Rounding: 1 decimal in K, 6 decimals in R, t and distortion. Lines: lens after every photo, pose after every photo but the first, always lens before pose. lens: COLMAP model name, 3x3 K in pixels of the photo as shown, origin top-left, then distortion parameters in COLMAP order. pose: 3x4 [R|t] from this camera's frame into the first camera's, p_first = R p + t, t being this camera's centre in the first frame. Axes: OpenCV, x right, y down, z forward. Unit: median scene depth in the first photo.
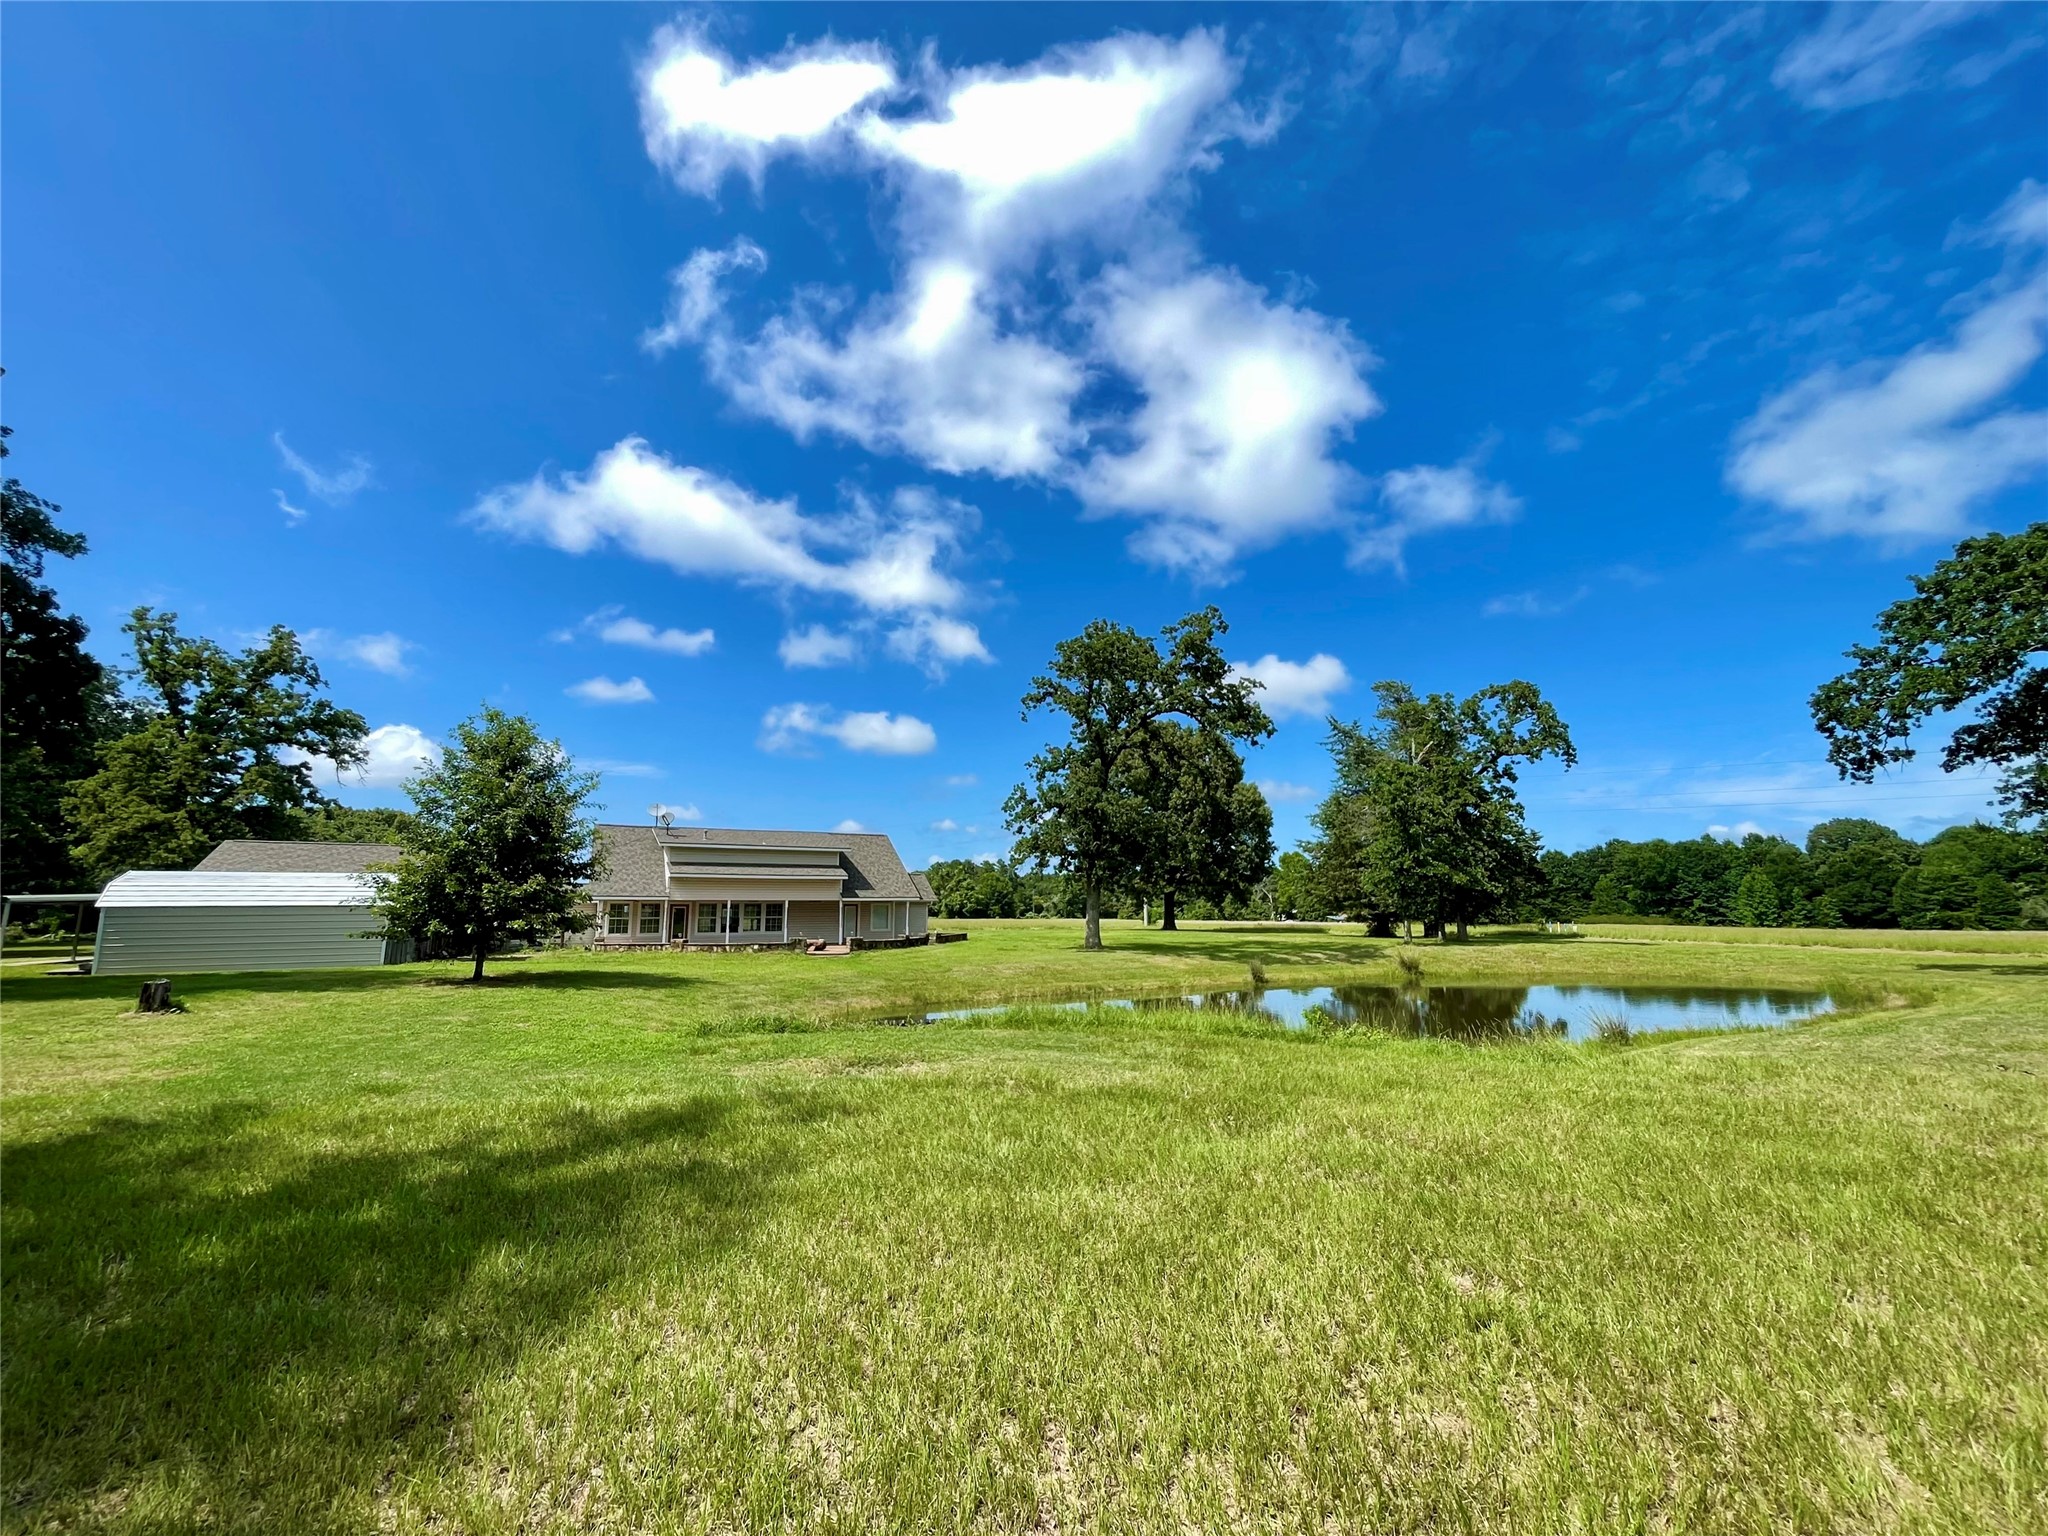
lens RADIAL K [[821.1, 0, 1012.7], [0, 821.1, 775.8], [0, 0, 1]] dist [0.006374, 0.000208]
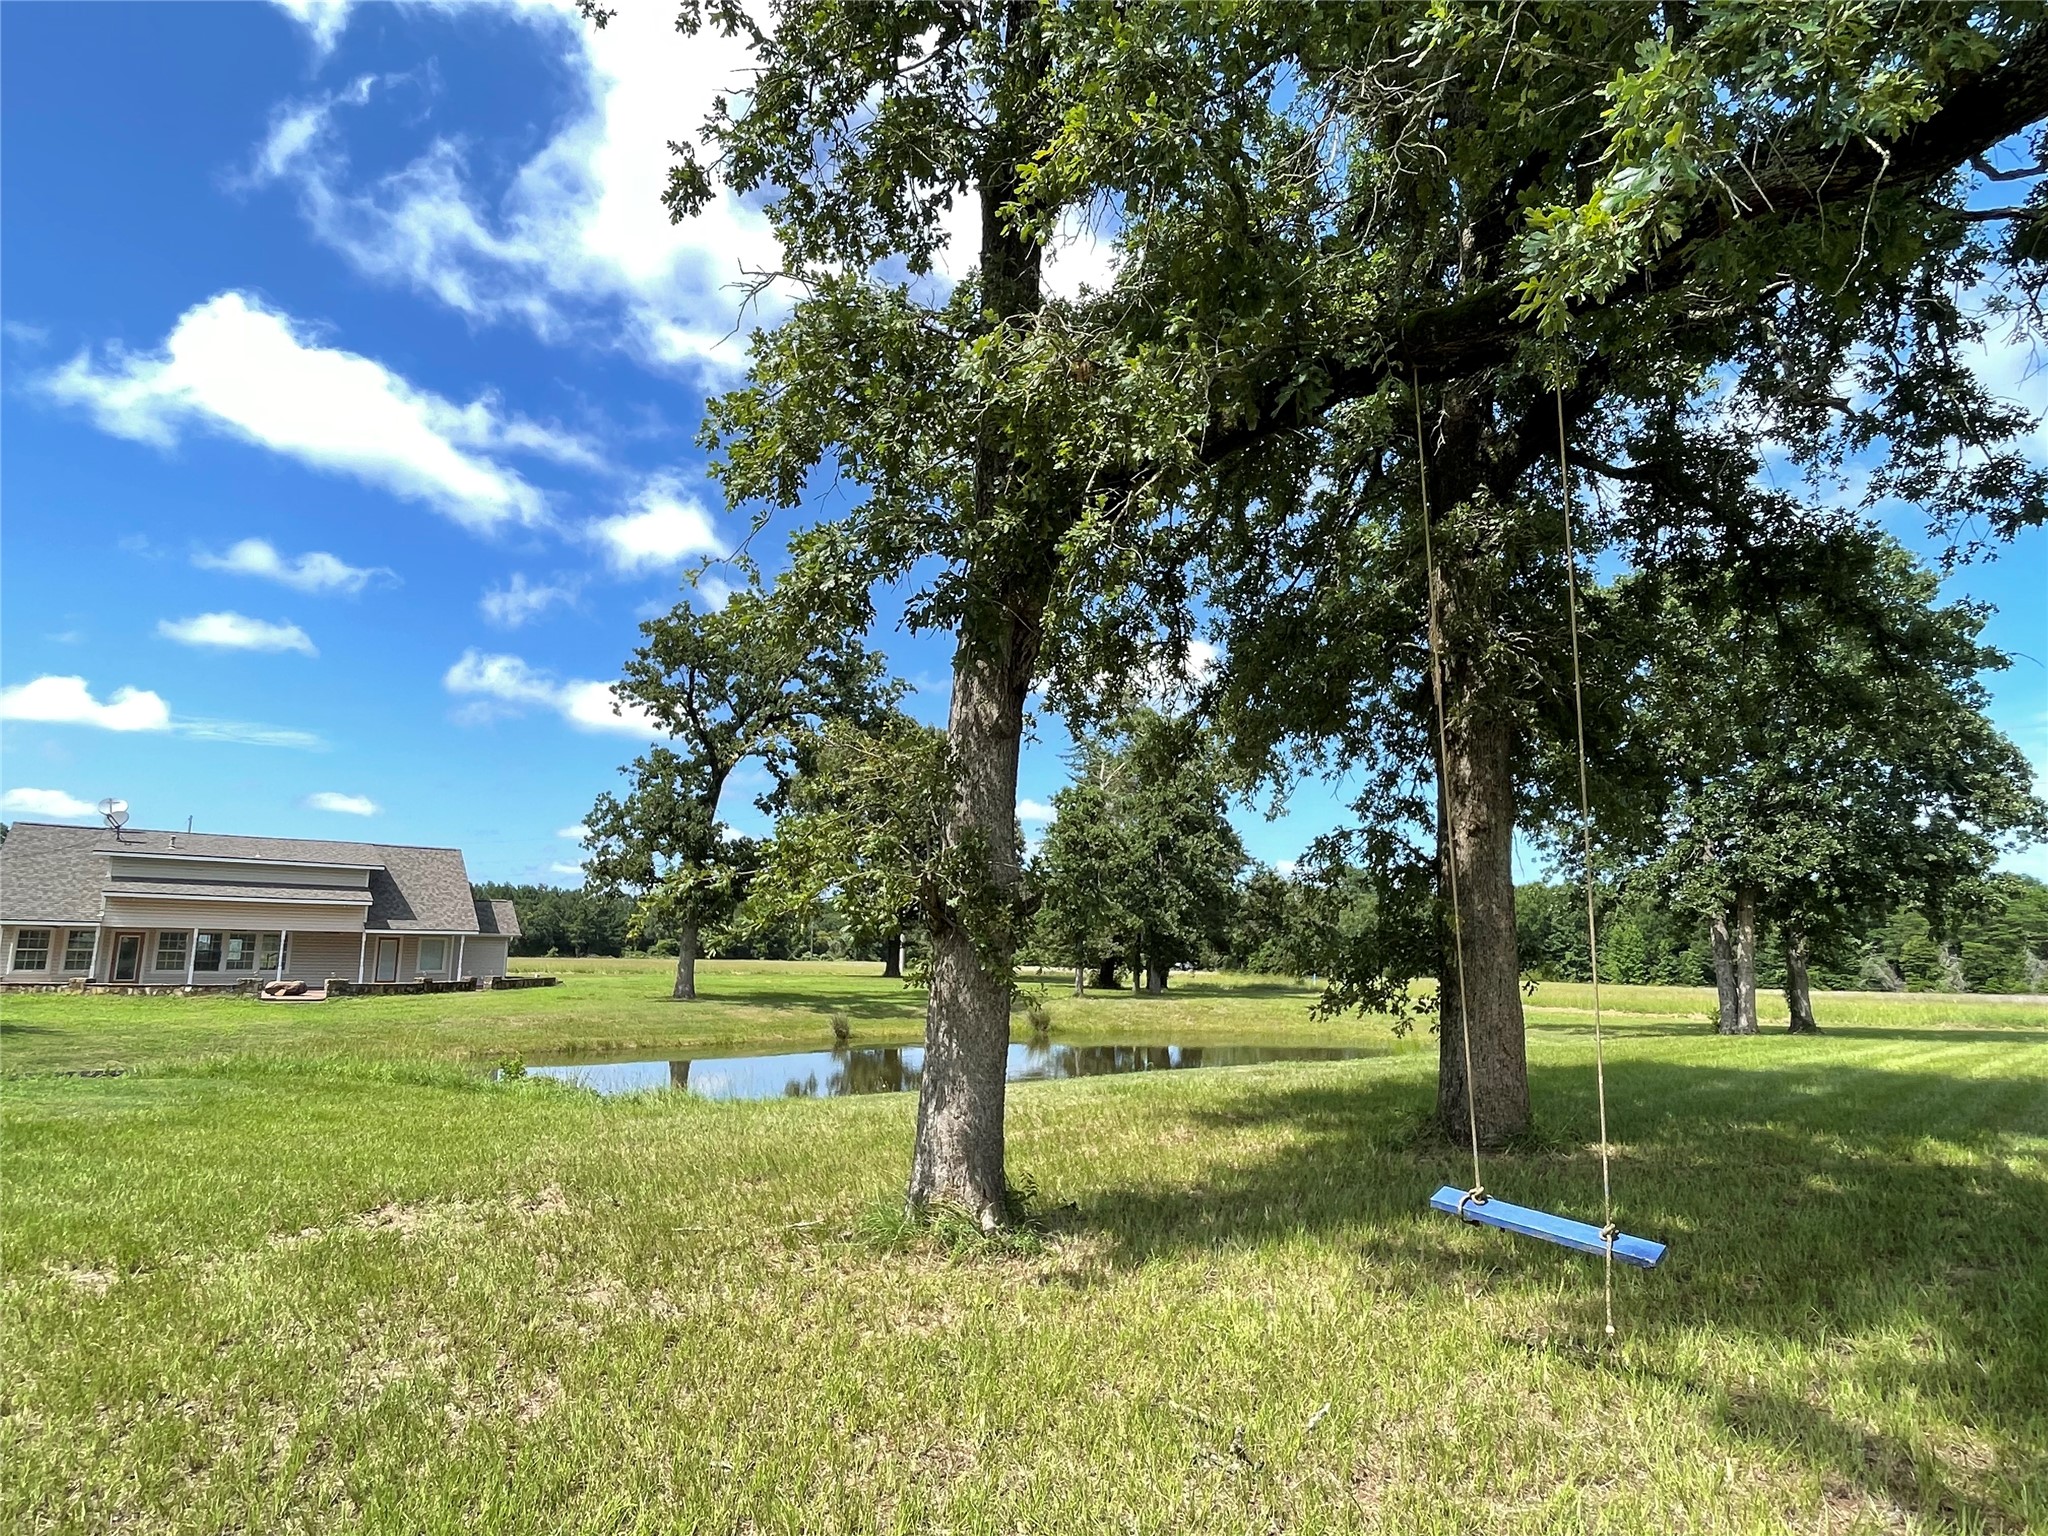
lens RADIAL K [[1063.2, 0, 1024.0], [0, 1063.2, 768.0], [0, 0, 1]] dist [0.000995, -0.000745]
pose [[0.988585, 0.044111, 0.144060, 0.228101], [-0.042873, 0.999012, -0.011687, -0.016940], [-0.144433, 0.005377, 0.989500, -0.081199]]
